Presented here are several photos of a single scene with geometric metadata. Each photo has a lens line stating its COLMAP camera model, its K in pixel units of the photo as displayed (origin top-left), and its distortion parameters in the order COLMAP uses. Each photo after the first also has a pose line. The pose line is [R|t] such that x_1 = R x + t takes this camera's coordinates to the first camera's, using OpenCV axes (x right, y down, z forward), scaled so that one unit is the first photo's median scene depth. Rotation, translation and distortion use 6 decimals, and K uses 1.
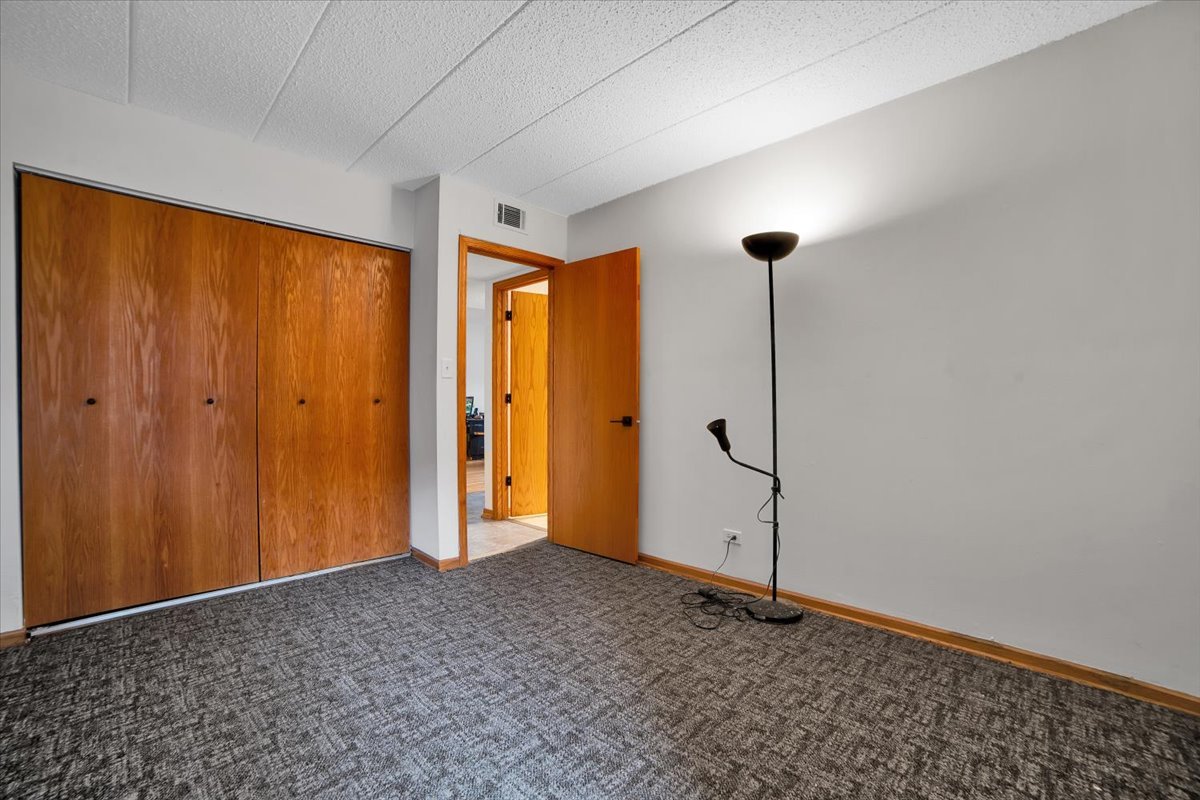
lens RADIAL K [[487.6, 0, 607.9], [0, 487.6, 402.2], [0, 0, 1]] dist [-0.080461, 0.022517]
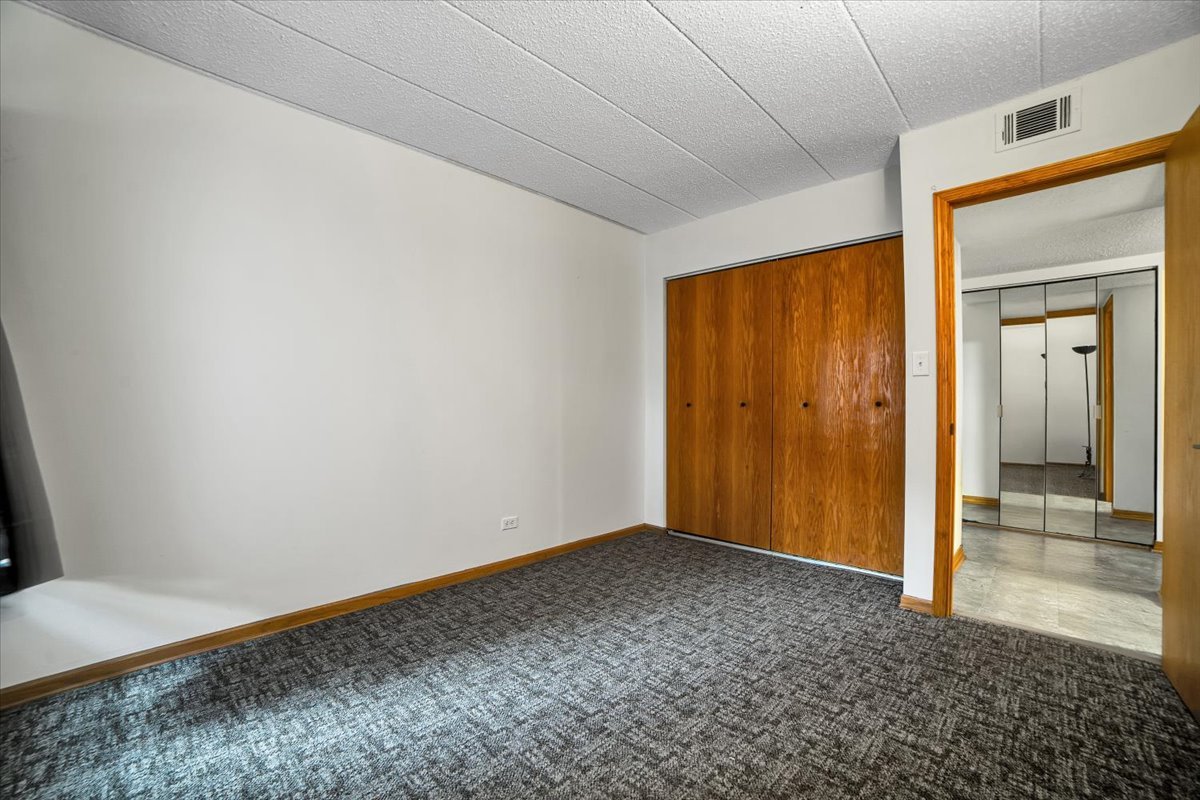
lens RADIAL K [[487.6, 0, 607.9], [0, 487.6, 402.2], [0, 0, 1]] dist [-0.080461, 0.022517]
pose [[0.044213, -0.002988, -0.999018, 0.524677], [0.002513, 0.999993, -0.002880, -0.006262], [0.999019, -0.002383, 0.044220, 0.525044]]
